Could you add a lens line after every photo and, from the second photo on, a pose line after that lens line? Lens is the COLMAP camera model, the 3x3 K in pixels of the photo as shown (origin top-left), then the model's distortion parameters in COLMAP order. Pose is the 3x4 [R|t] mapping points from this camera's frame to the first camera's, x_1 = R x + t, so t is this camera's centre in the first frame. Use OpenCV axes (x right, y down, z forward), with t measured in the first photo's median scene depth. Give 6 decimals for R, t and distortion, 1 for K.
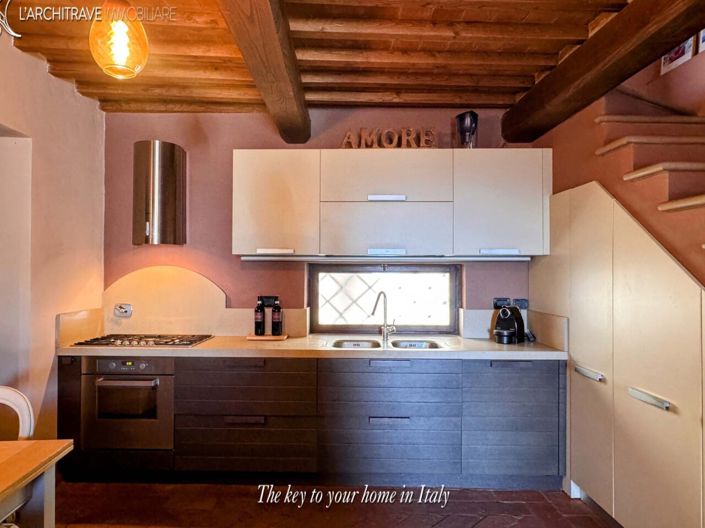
lens RADIAL K [[484.8, 0, 339.0], [0, 484.8, 265.5], [0, 0, 1]] dist [-0.006821, -0.000459]
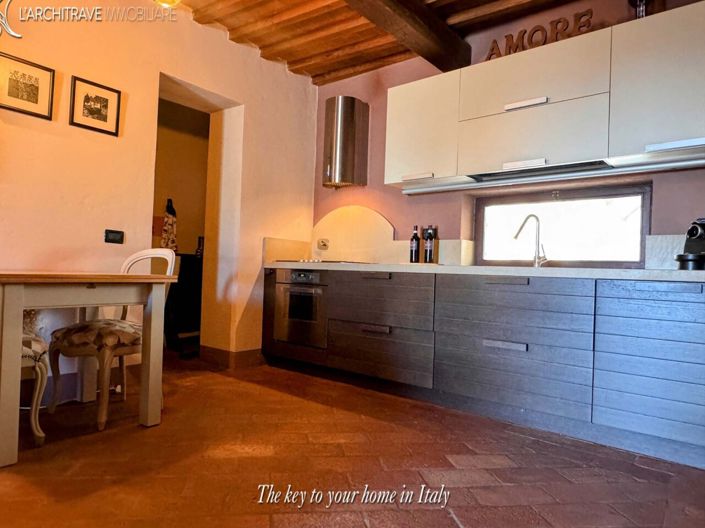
lens RADIAL K [[468.6, 0, 352.5], [0, 468.6, 264.0], [0, 0, 1]] dist [0.004343, 0.001590]
pose [[0.785458, 0.012599, -0.618787, 0.373093], [-0.025580, 0.999599, -0.012117, 0.168433], [0.618386, 0.025346, 0.785466, 0.123919]]
